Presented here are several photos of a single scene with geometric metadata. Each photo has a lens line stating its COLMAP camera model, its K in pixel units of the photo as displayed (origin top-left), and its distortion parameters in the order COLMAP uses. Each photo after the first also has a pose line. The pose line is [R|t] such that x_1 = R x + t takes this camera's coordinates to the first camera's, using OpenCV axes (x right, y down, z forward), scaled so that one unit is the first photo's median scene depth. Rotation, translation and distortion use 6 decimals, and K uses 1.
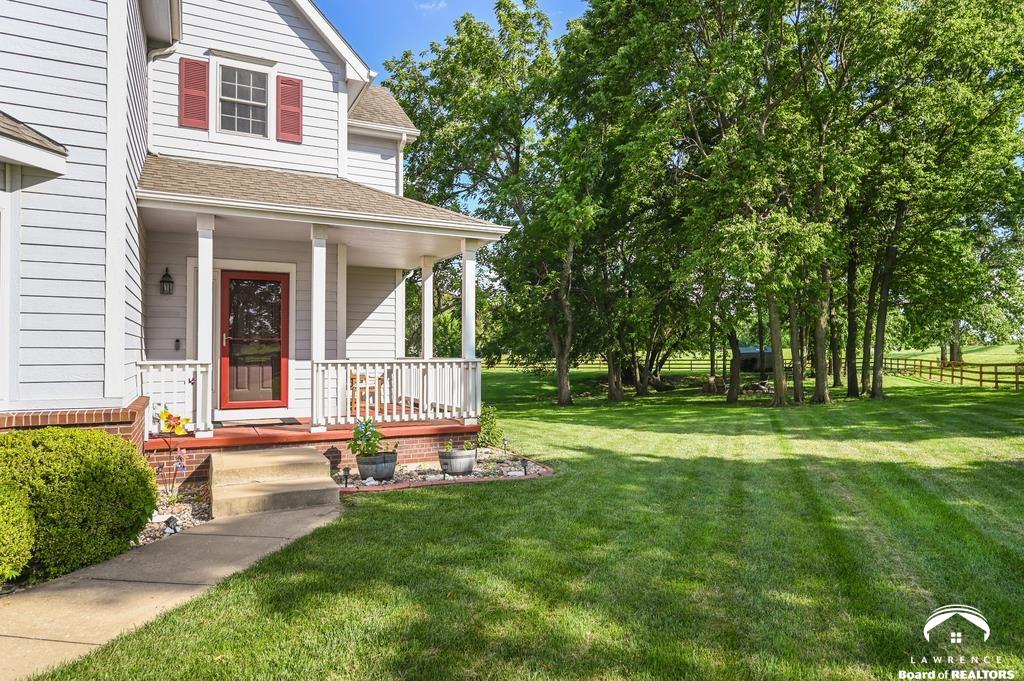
lens RADIAL K [[639.2, 0, 522.7], [0, 639.2, 345.1], [0, 0, 1]] dist [0.004649, 0.001011]
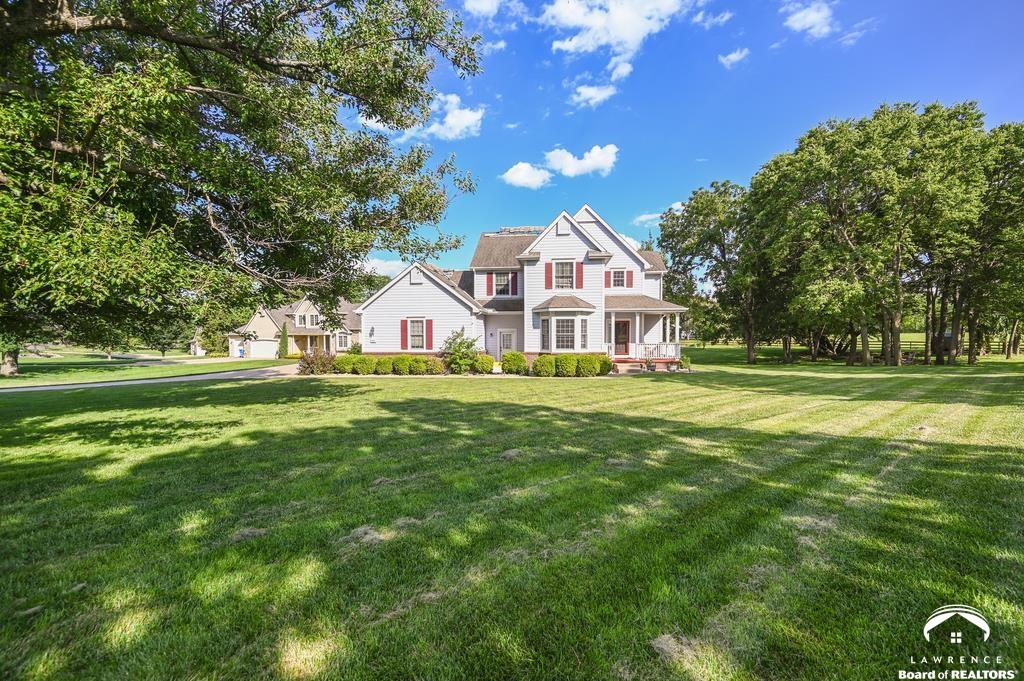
lens RADIAL K [[415.1, 0, 509.1], [0, 415.1, 346.1], [0, 0, 1]] dist [-0.000528, -0.000092]
pose [[0.835328, 0.013667, -0.549582, 0.425119], [0.009089, 0.999211, 0.038663, -0.063422], [0.549677, -0.037291, 0.834545, -1.556360]]
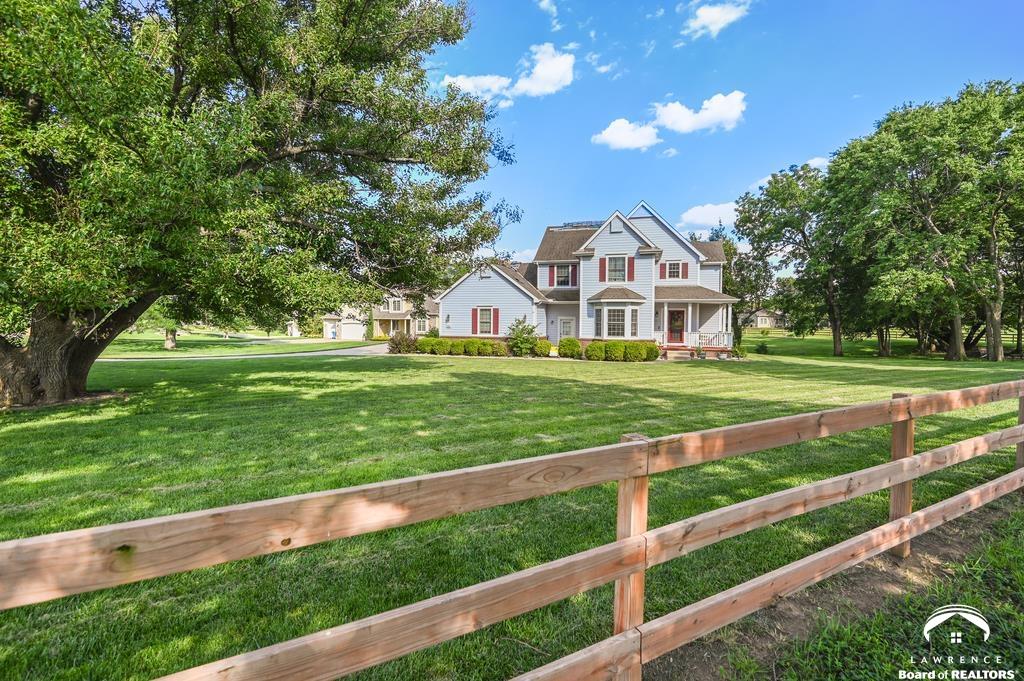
lens RADIAL K [[450.7, 0, 511.6], [0, 450.7, 324.2], [0, 0, 1]] dist [0.001376, 0.000117]
pose [[0.723460, 0.015220, -0.690198, 0.839705], [-0.001178, 0.999783, 0.020812, -0.084553], [0.690365, -0.014243, 0.723321, -1.878584]]
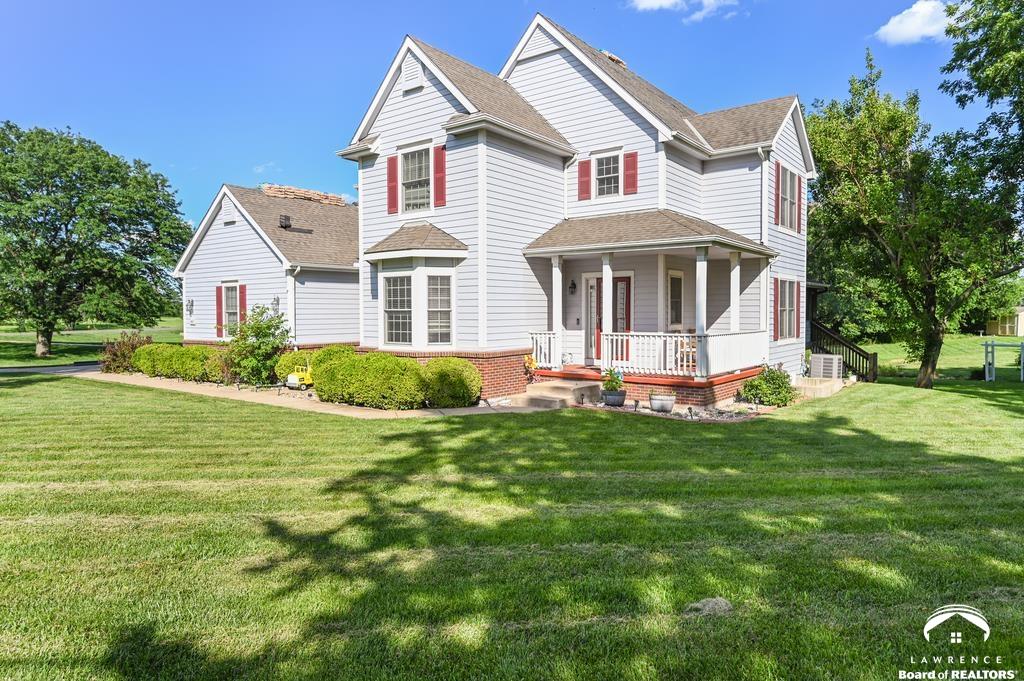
lens RADIAL K [[639.1, 0, 512.2], [0, 639.1, 325.9], [0, 0, 1]] dist [-0.001265, -0.000209]
pose [[0.422743, 0.018838, -0.906054, 0.965574], [0.016069, 0.999471, 0.028277, -0.039891], [0.906107, -0.026513, 0.422217, 0.057730]]
